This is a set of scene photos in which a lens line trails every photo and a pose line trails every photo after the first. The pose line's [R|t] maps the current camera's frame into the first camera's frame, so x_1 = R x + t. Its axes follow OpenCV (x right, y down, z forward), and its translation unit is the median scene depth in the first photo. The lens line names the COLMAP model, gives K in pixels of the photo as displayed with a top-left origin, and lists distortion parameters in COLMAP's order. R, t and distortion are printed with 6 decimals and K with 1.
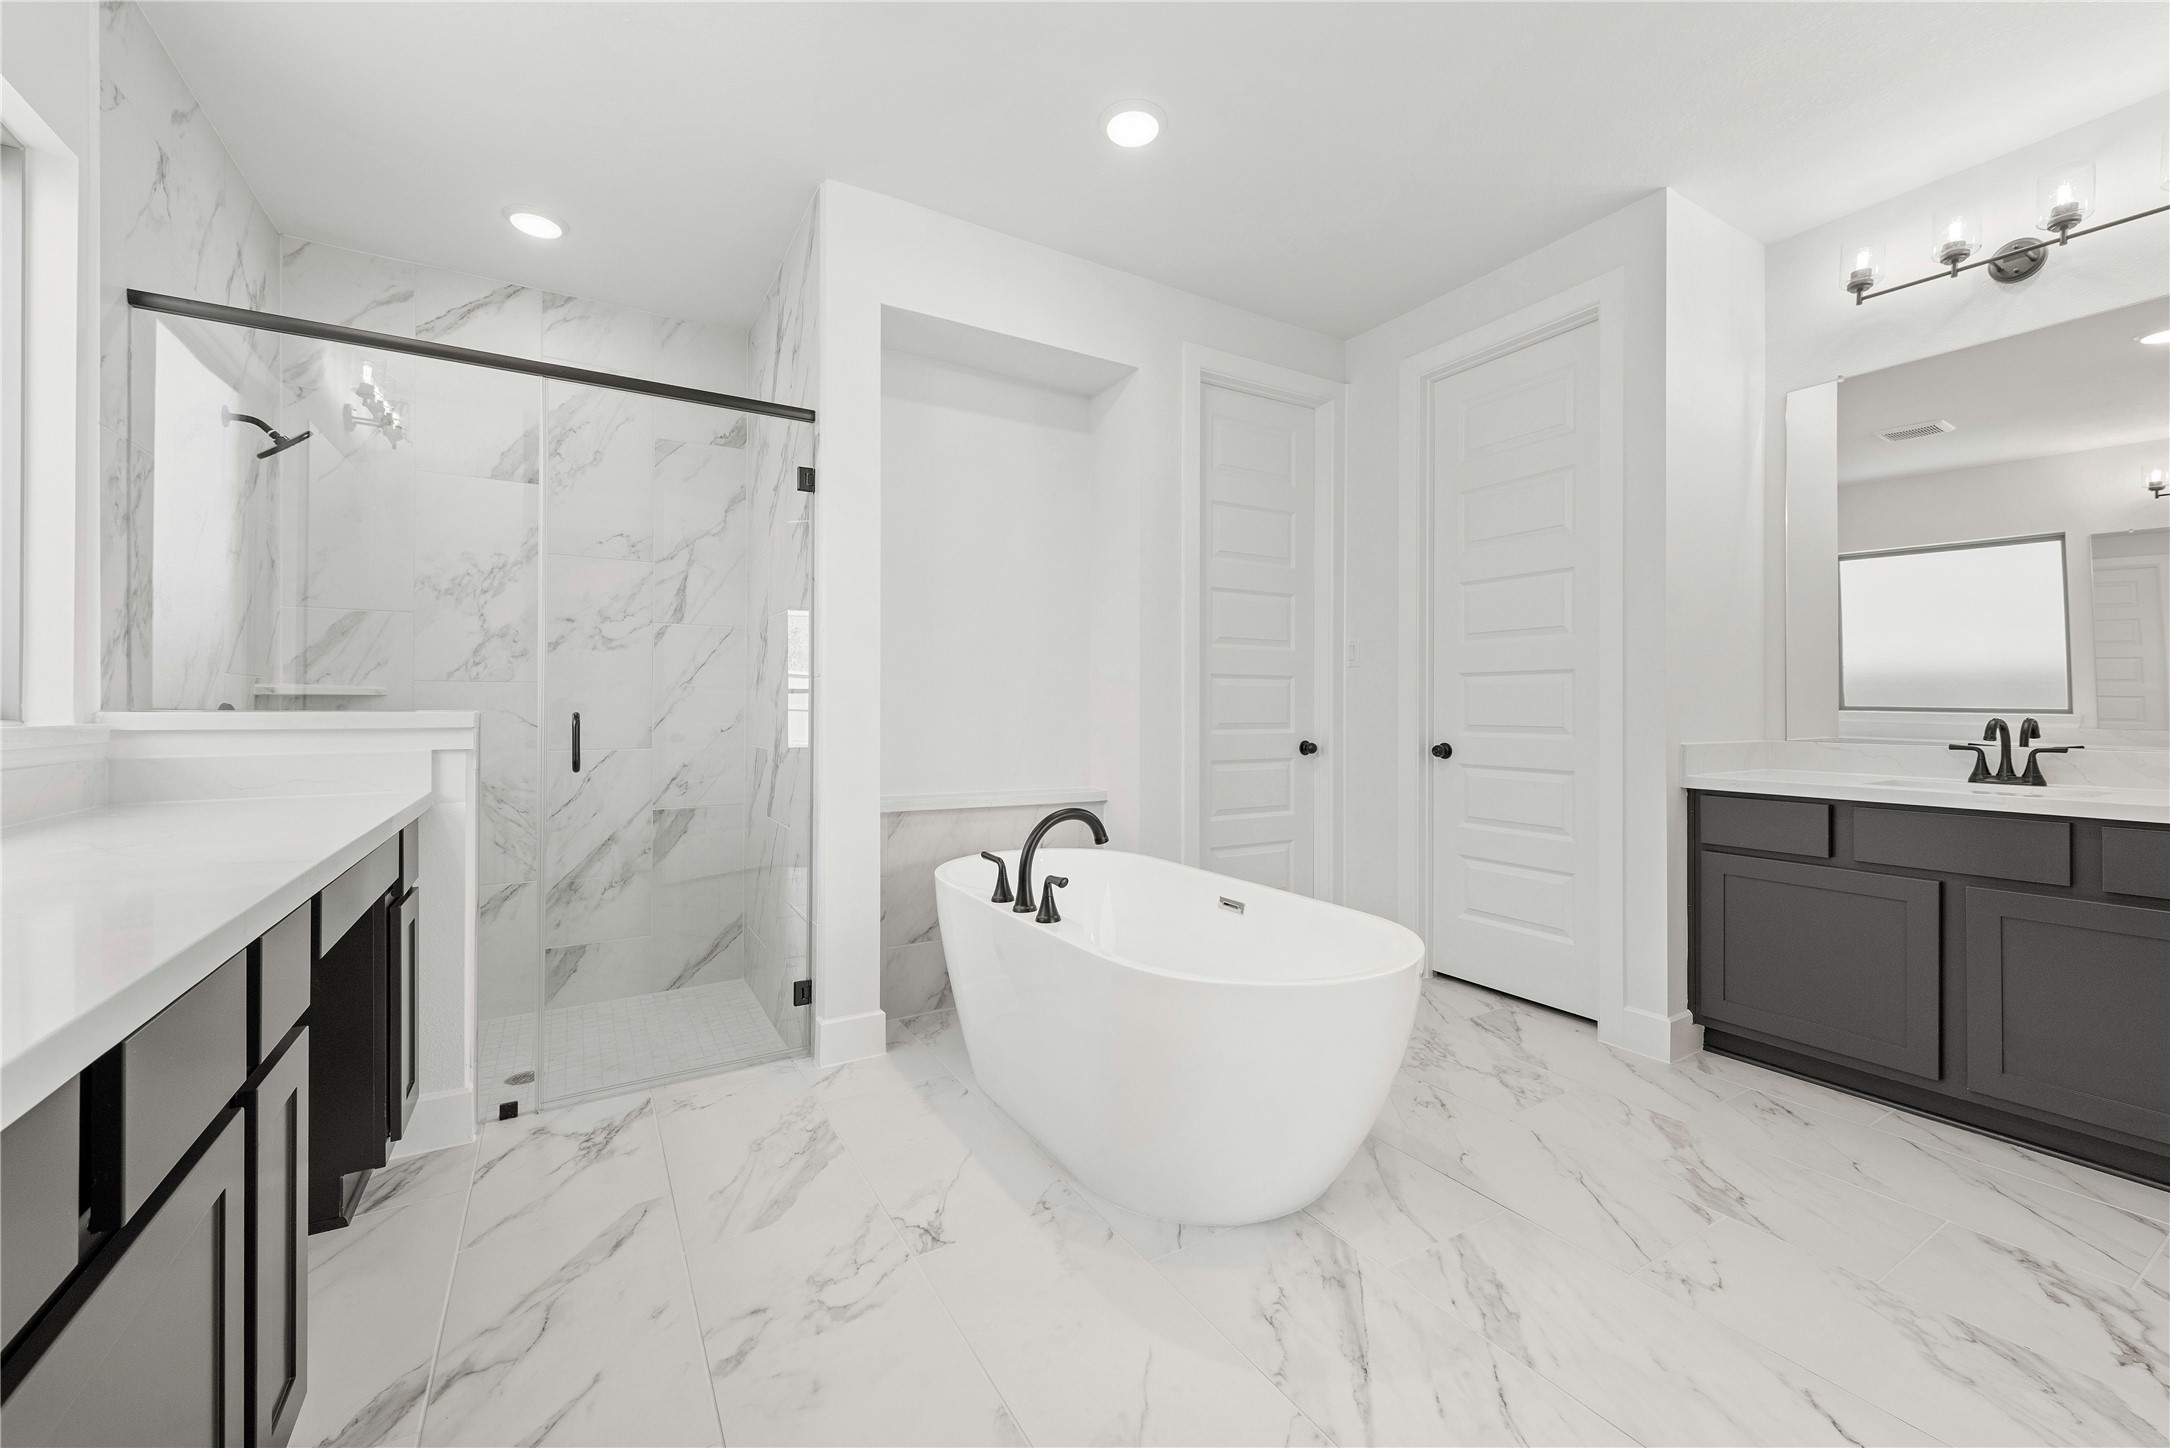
lens RADIAL K [[841.8, 0, 1083.2], [0, 841.8, 705.5], [0, 0, 1]] dist [0.013566, -0.003995]
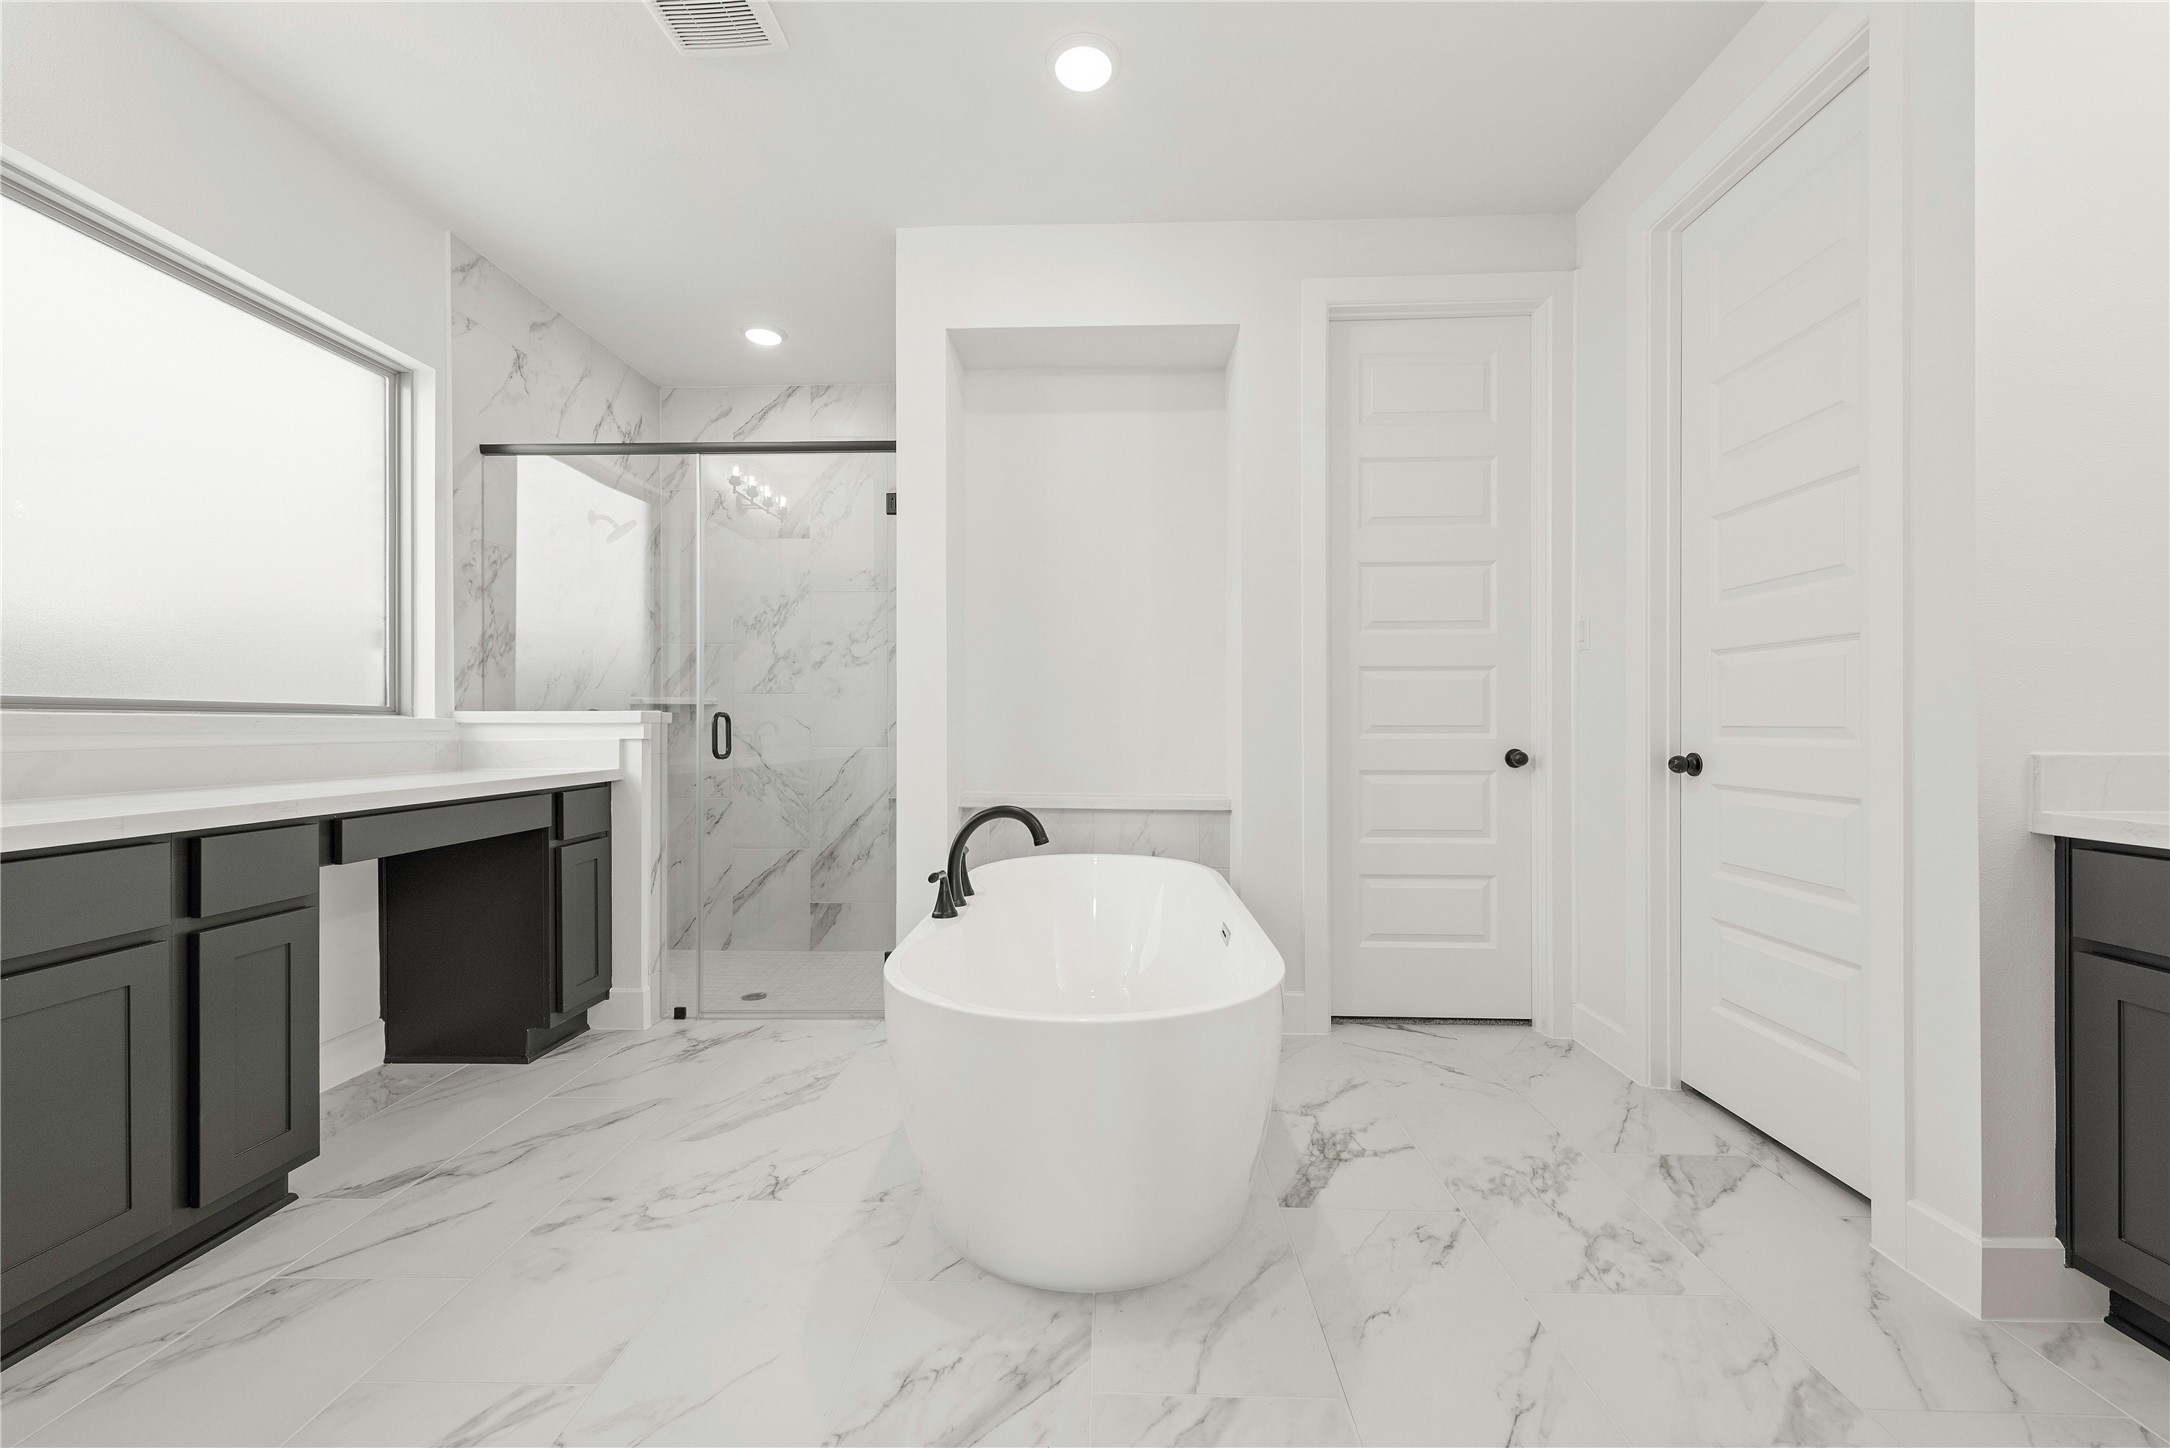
lens RADIAL K [[826.4, 0, 1085.0], [0, 826.4, 724.0], [0, 0, 1]] dist [0.013537, -0.003585]
pose [[0.846205, -0.002094, -0.532854, 0.474467], [0.003667, 0.999991, 0.001893, 0.022670], [0.532845, -0.003556, 0.846205, 0.209213]]
